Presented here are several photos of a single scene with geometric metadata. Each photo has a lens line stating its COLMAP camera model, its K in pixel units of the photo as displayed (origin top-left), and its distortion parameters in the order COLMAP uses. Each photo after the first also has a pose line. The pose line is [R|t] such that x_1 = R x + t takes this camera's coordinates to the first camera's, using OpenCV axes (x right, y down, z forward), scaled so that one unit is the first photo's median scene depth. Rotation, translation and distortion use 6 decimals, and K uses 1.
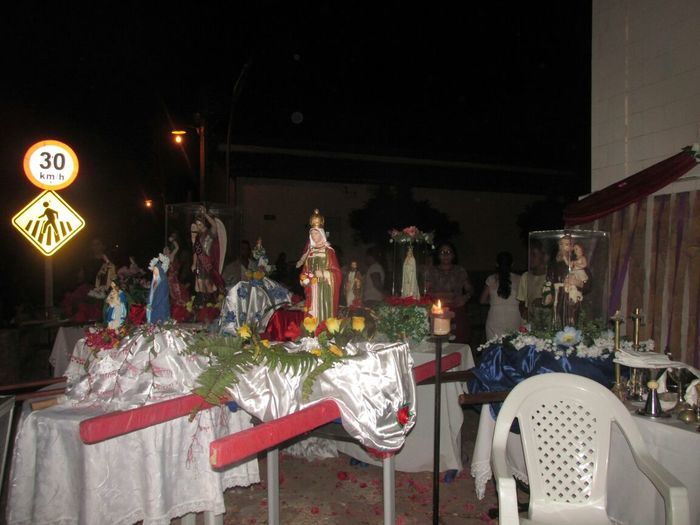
lens RADIAL K [[596.3, 0, 351.0], [0, 596.3, 255.1], [0, 0, 1]] dist [-0.017463, -0.012829]
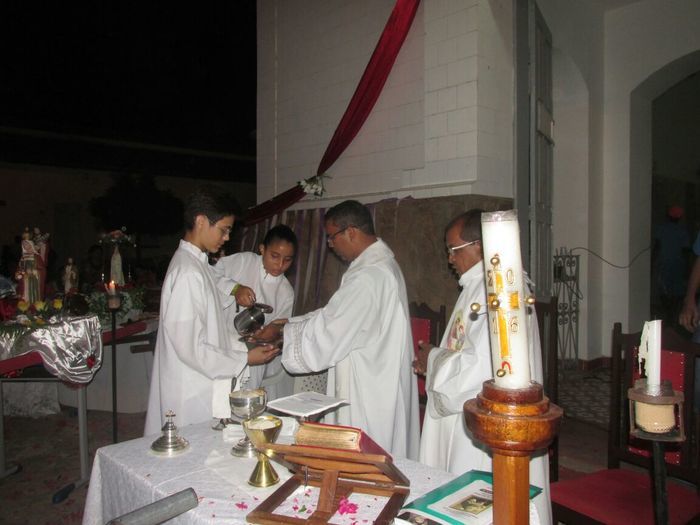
lens RADIAL K [[596.3, 0, 351.0], [0, 596.3, 255.1], [0, 0, 1]] dist [-0.017463, -0.012829]
pose [[0.921779, -0.018030, 0.387296, 0.109517], [0.006970, 0.999527, 0.029944, -0.046377], [-0.387653, -0.024902, 0.921469, -0.636935]]
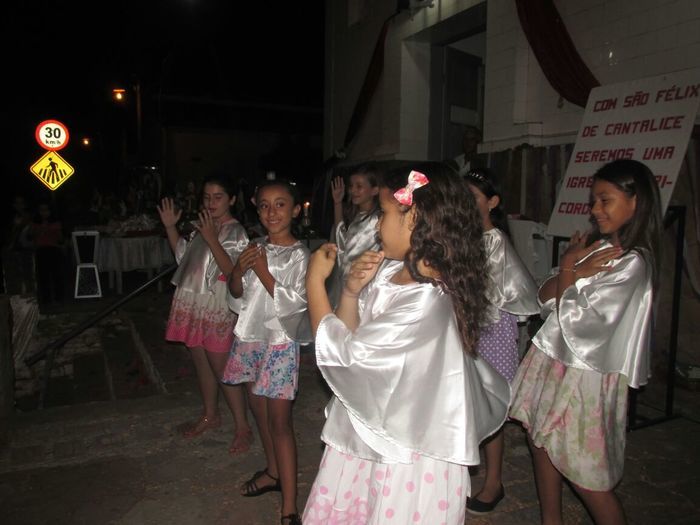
lens RADIAL K [[596.3, 0, 351.0], [0, 596.3, 255.1], [0, 0, 1]] dist [-0.017463, -0.012829]
pose [[0.994837, -0.005237, 0.101353, 0.468267], [-0.005755, 0.994149, 0.107860, -0.004109], [-0.101325, -0.107887, 0.988986, -2.258193]]
